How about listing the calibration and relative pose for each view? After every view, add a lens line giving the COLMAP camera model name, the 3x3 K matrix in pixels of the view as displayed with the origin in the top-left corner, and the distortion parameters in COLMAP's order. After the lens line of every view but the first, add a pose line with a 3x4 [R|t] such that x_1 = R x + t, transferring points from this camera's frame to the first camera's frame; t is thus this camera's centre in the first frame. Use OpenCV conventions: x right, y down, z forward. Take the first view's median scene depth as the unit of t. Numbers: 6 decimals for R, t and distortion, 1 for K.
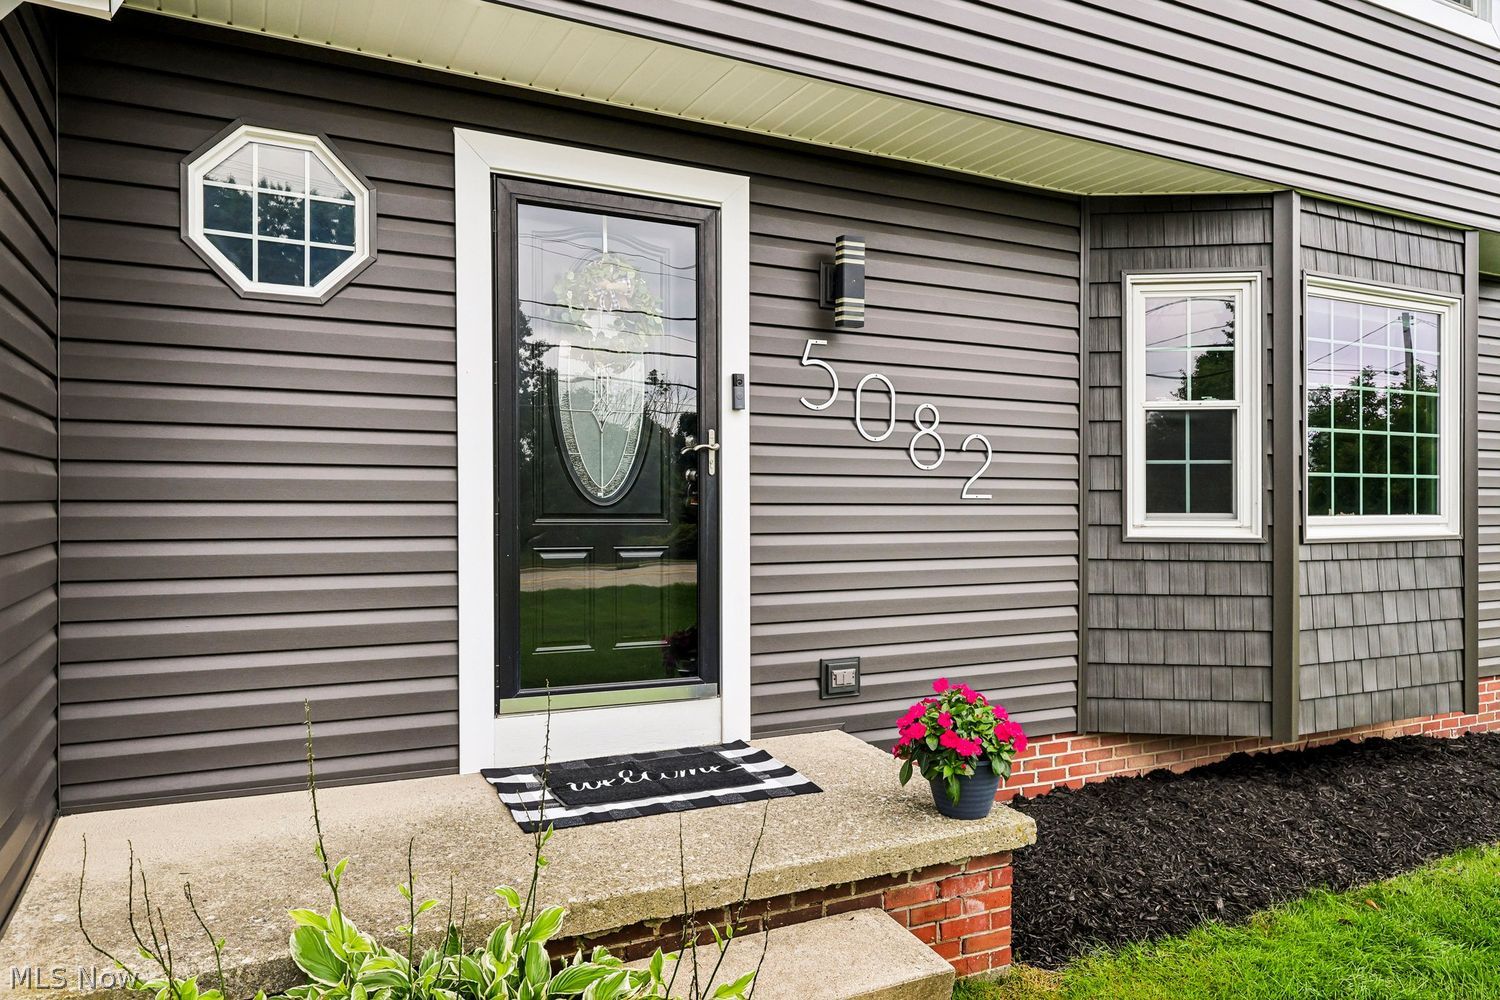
lens RADIAL K [[1028.0, 0, 749.5], [0, 1028.0, 495.2], [0, 0, 1]] dist [0.001053, -0.000406]
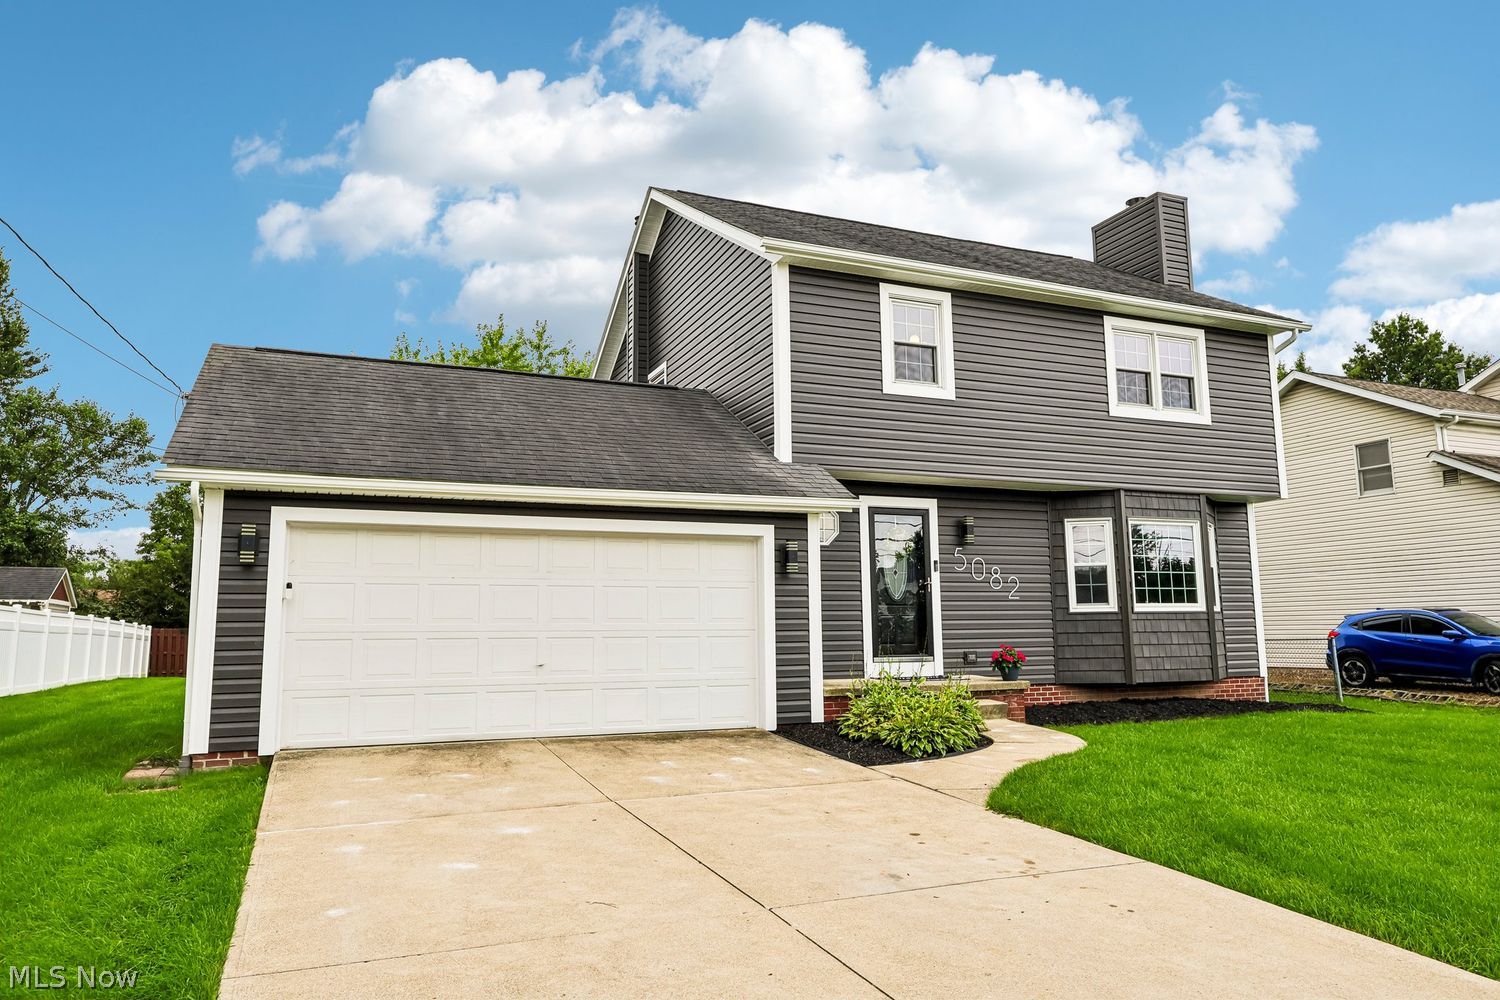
lens RADIAL K [[1028.0, 0, 762.0], [0, 1028.0, 498.9], [0, 0, 1]] dist [0.001053, -0.000406]
pose [[0.998308, -0.023209, -0.053313, -0.315340], [0.016561, 0.992402, -0.121918, 0.063239], [0.055738, 0.120829, 0.991107, -1.870818]]
